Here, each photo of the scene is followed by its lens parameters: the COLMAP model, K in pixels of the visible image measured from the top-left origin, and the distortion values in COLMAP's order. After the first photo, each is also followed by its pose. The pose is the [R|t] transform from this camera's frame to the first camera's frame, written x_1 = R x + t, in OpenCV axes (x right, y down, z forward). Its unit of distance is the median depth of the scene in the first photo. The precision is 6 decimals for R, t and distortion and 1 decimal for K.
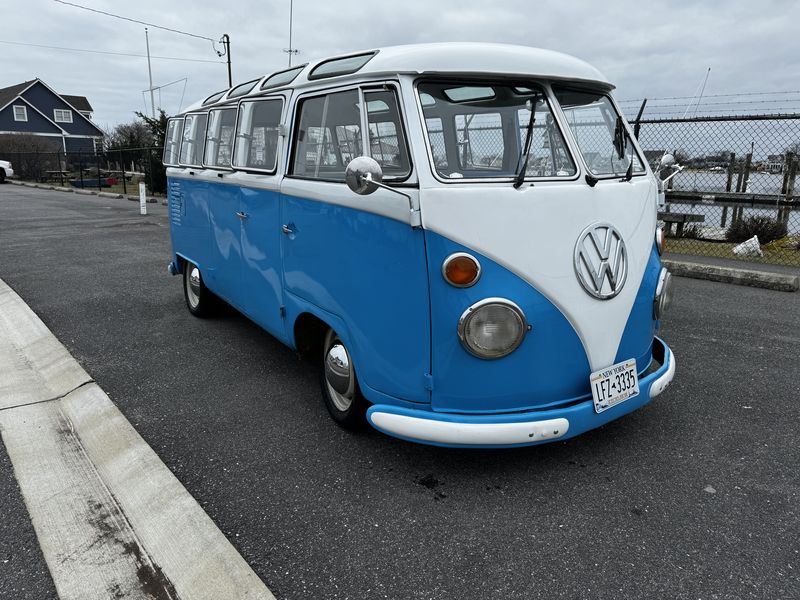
lens RADIAL K [[573.6, 0, 397.5], [0, 573.6, 302.5], [0, 0, 1]] dist [0.052705, -0.058000]
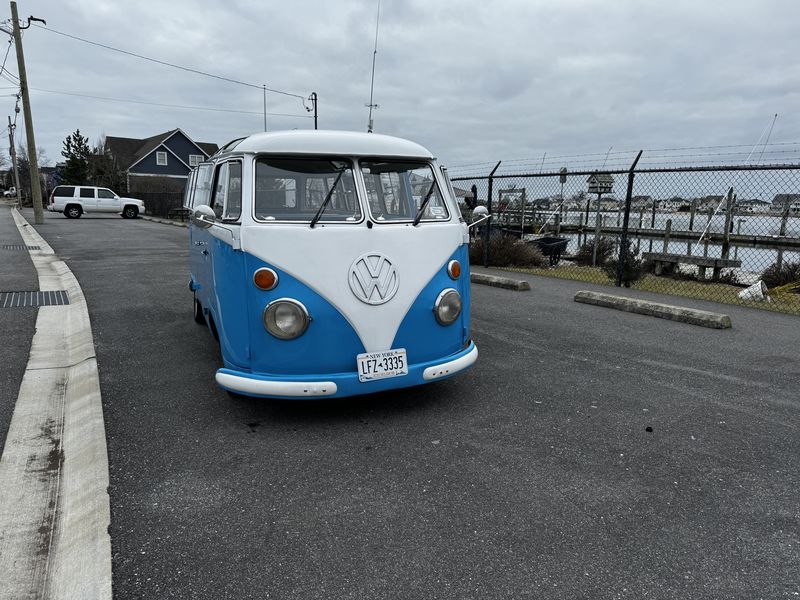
lens RADIAL K [[573.6, 0, 396.6], [0, 573.6, 295.8], [0, 0, 1]] dist [0.052705, -0.058000]
pose [[0.982818, 0.039467, -0.180311, 0.594412], [-0.053486, 0.995856, -0.073555, 0.067518], [0.176661, 0.081935, 0.980856, -0.359457]]
